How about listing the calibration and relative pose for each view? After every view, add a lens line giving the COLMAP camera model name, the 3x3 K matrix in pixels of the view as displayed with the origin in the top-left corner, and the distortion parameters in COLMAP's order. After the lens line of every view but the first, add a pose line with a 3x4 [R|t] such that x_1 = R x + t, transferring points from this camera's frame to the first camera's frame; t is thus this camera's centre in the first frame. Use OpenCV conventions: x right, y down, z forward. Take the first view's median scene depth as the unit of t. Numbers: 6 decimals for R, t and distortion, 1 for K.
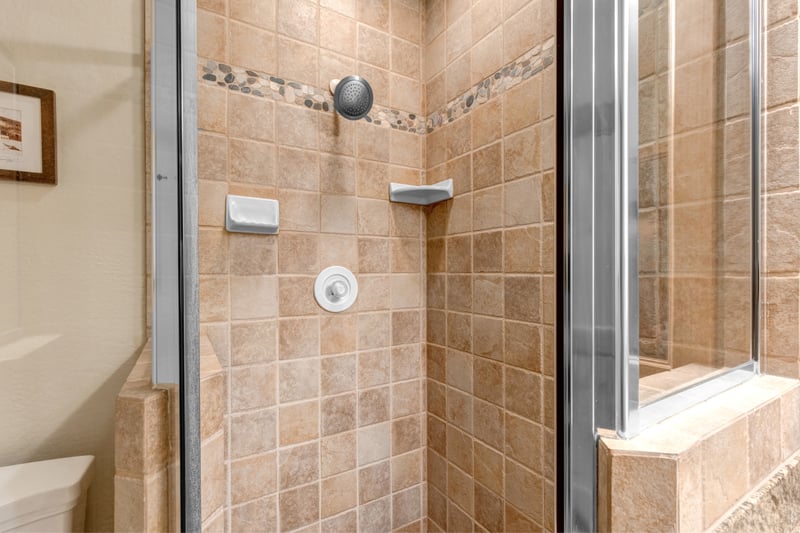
lens RADIAL K [[387.8, 0, 397.4], [0, 387.8, 278.7], [0, 0, 1]] dist [0.008158, -0.001856]
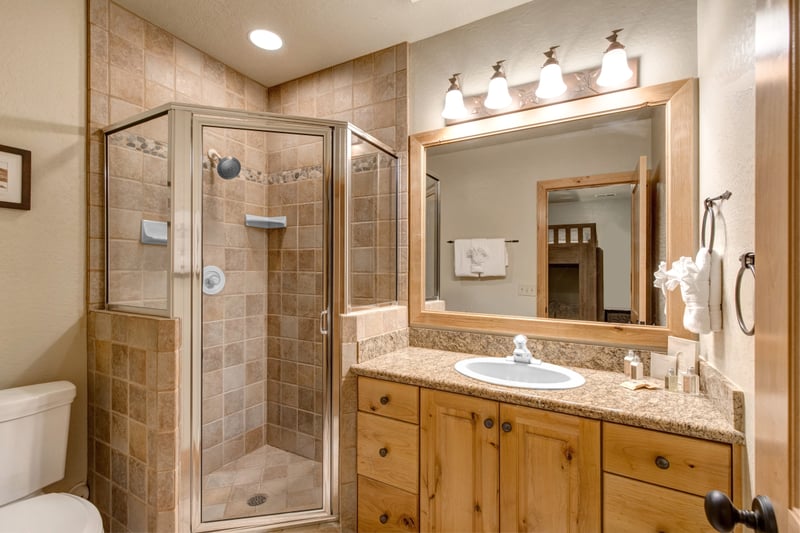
lens RADIAL K [[387.8, 0, 397.8], [0, 387.8, 272.2], [0, 0, 1]] dist [0.008158, -0.001856]
pose [[0.887311, 0.009653, 0.461071, -0.207138], [-0.002466, 0.999866, -0.016189, 0.017414], [-0.461165, 0.013228, 0.887216, -0.745761]]
